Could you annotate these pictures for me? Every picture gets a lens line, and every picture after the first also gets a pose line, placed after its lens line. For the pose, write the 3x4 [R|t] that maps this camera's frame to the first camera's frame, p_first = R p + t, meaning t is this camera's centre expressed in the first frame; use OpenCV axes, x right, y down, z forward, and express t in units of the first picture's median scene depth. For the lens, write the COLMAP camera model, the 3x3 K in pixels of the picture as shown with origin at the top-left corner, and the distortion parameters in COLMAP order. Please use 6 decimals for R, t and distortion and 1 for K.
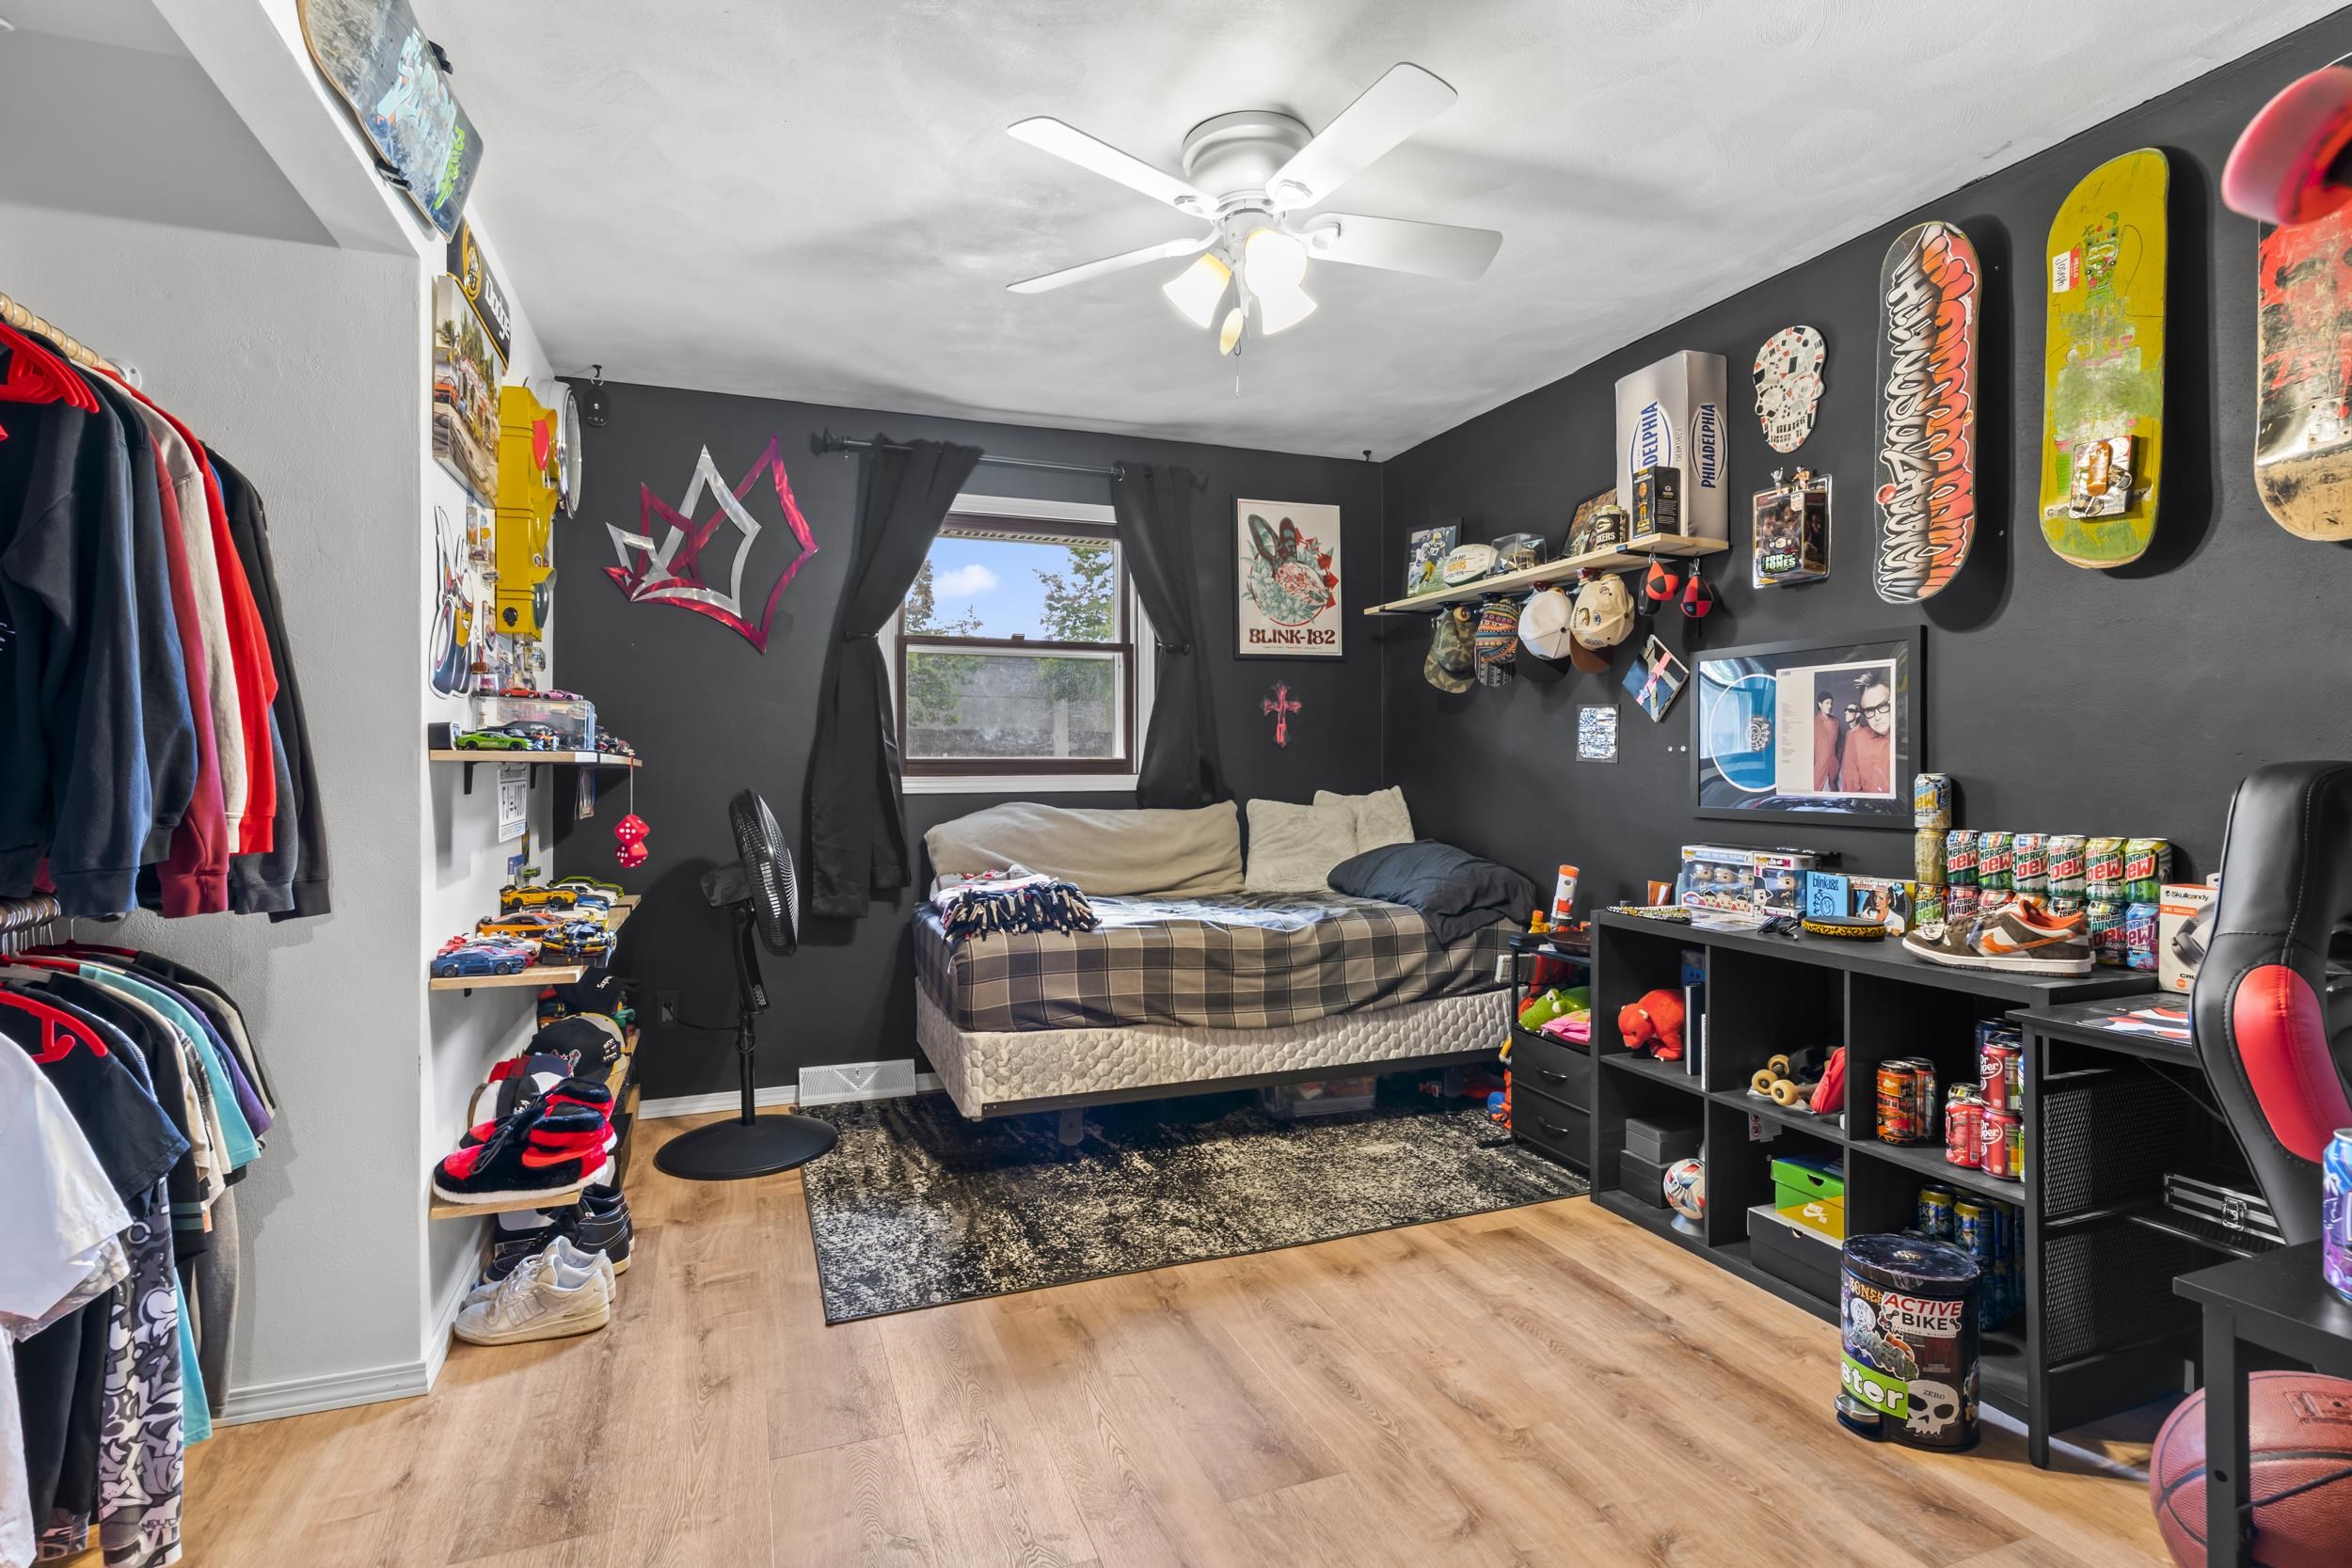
lens RADIAL K [[1120.7, 0, 1166.0], [0, 1120.7, 764.5], [0, 0, 1]] dist [0.000088, 0.000071]
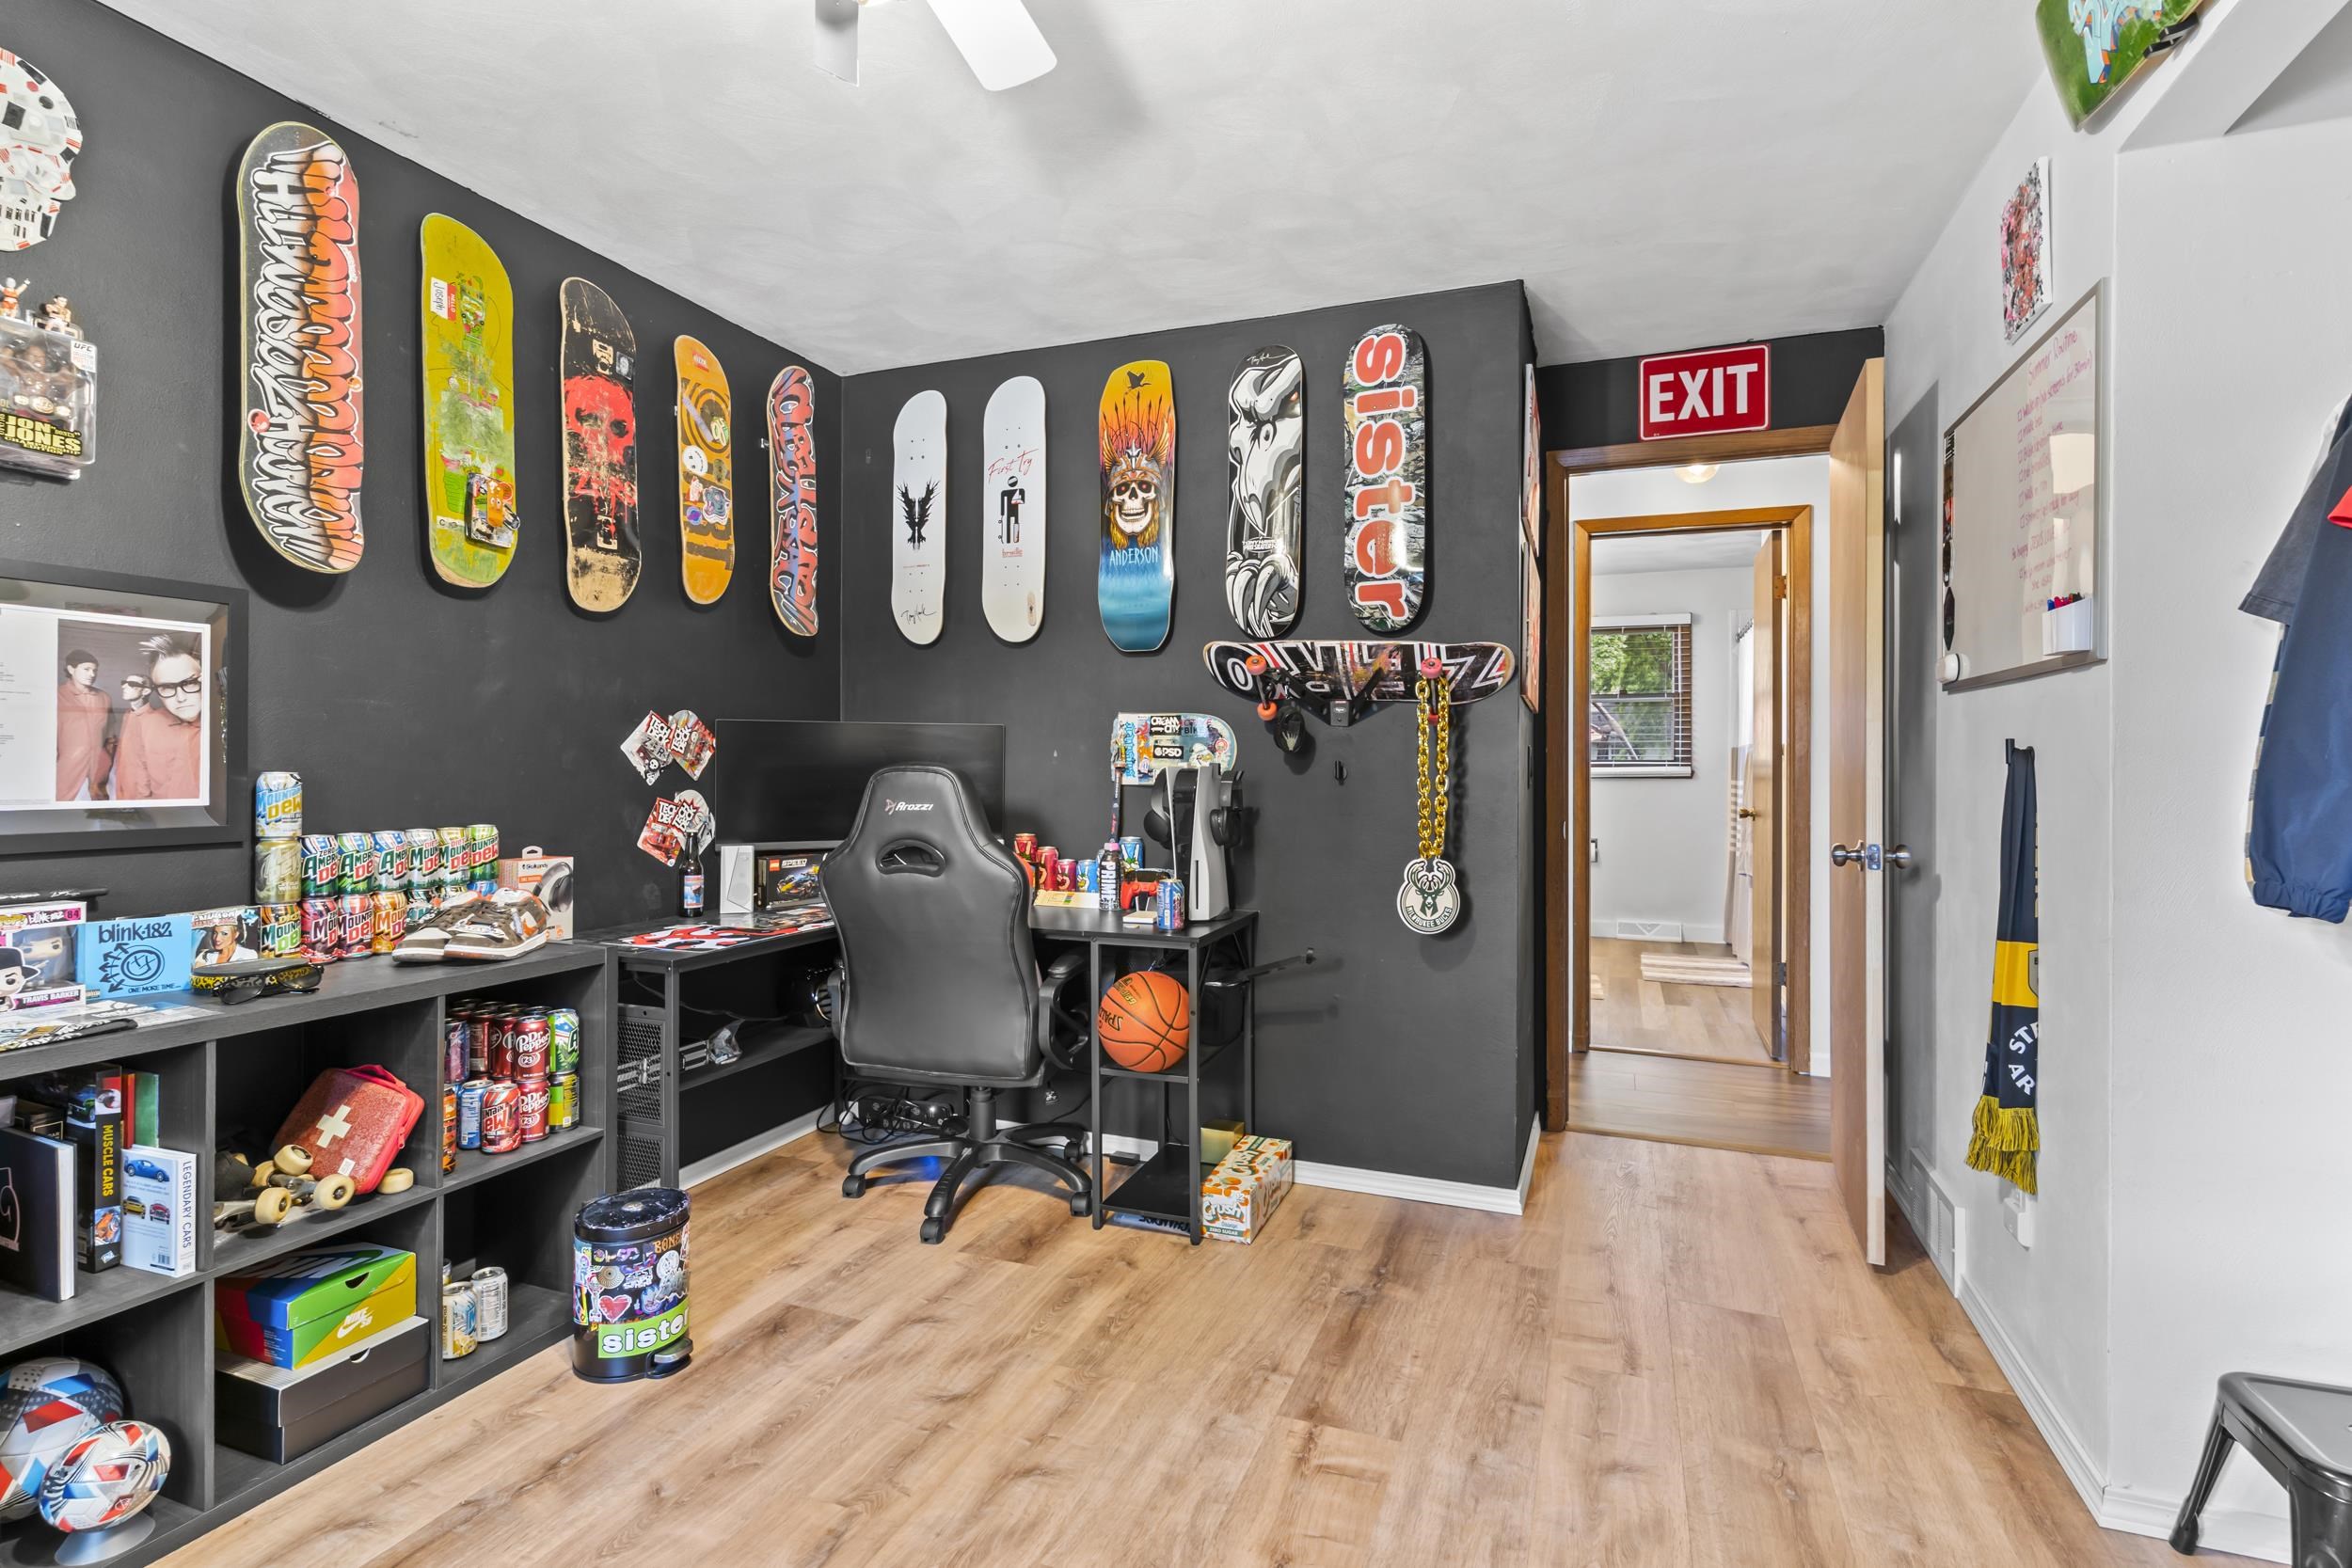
lens RADIAL K [[1120.7, 0, 1166.0], [0, 1120.7, 764.5], [0, 0, 1]] dist [0.000088, 0.000071]
pose [[-0.735358, -0.001854, 0.677676, -0.374702], [-0.003934, 0.999991, -0.001533, 0.001073], [-0.677667, -0.003793, -0.735359, 1.159283]]
